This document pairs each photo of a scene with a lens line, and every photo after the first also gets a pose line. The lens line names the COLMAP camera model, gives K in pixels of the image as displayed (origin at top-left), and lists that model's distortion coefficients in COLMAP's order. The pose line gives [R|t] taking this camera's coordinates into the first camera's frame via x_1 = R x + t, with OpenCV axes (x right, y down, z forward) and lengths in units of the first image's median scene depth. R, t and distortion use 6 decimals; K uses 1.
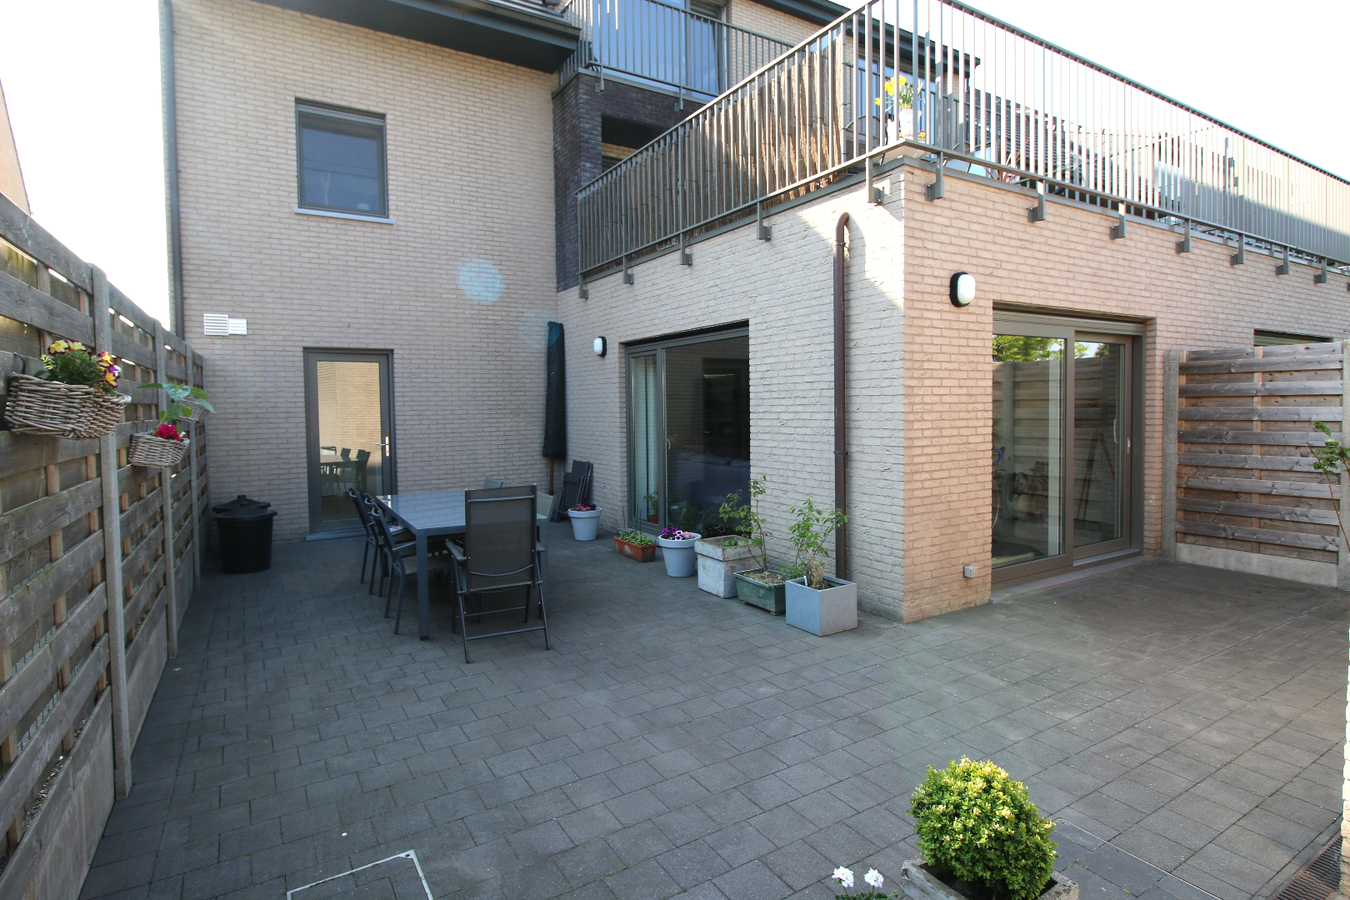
lens RADIAL K [[704.7, 0, 673.5], [0, 704.7, 431.8], [0, 0, 1]] dist [0.000830, -0.011081]
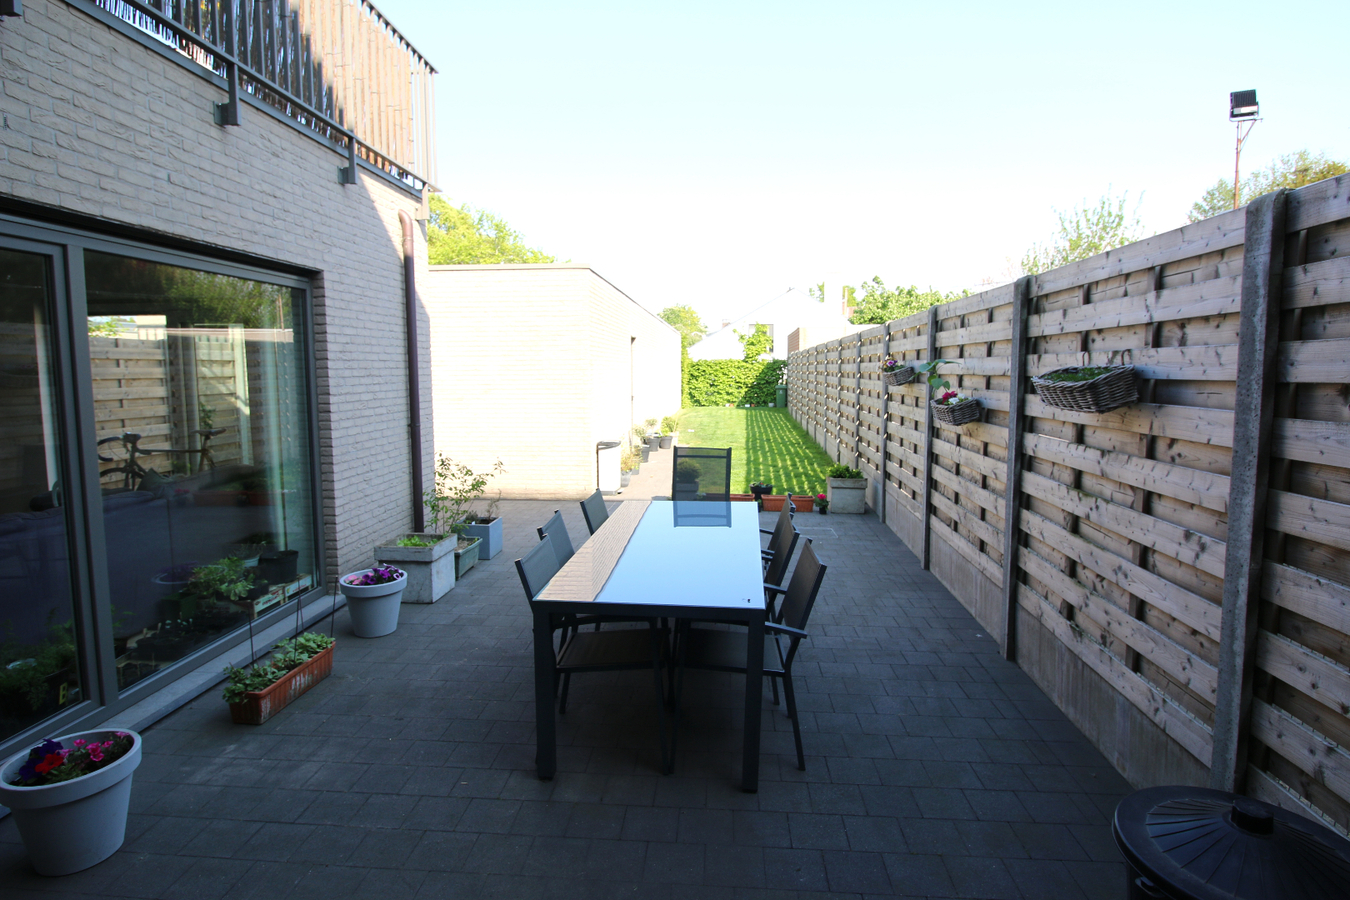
lens RADIAL K [[704.7, 0, 673.5], [0, 704.7, 431.8], [0, 0, 1]] dist [0.000830, -0.011081]
pose [[-0.809916, -0.035690, 0.585459, -0.683363], [0.036574, 0.993132, 0.111137, -0.063470], [-0.585405, 0.111424, -0.803048, 1.497118]]
